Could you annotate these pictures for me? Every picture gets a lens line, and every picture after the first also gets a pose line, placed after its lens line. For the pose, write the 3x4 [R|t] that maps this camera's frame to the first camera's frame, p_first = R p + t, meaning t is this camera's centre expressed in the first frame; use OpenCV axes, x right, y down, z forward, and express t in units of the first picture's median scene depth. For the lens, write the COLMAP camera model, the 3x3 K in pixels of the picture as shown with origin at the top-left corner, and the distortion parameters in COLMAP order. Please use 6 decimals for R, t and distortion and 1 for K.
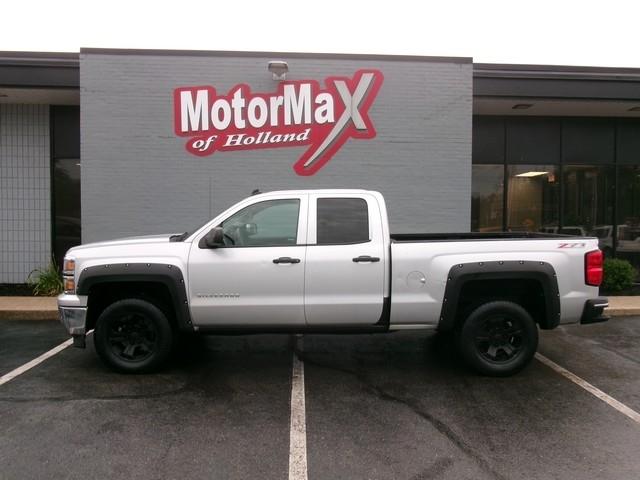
lens RADIAL K [[519.5, 0, 321.5], [0, 519.5, 238.7], [0, 0, 1]] dist [-0.014673, -0.003009]
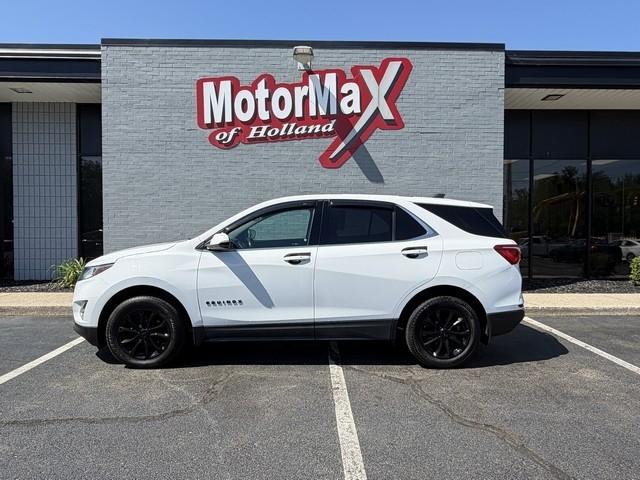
lens RADIAL K [[437.4, 0, 312.5], [0, 437.4, 242.8], [0, 0, 1]] dist [-0.004476, 0.000624]
pose [[0.999316, -0.002513, -0.036901, -0.035720], [0.002167, 0.999953, -0.009408, 0.026296], [0.036923, 0.009321, 0.999275, 0.184117]]
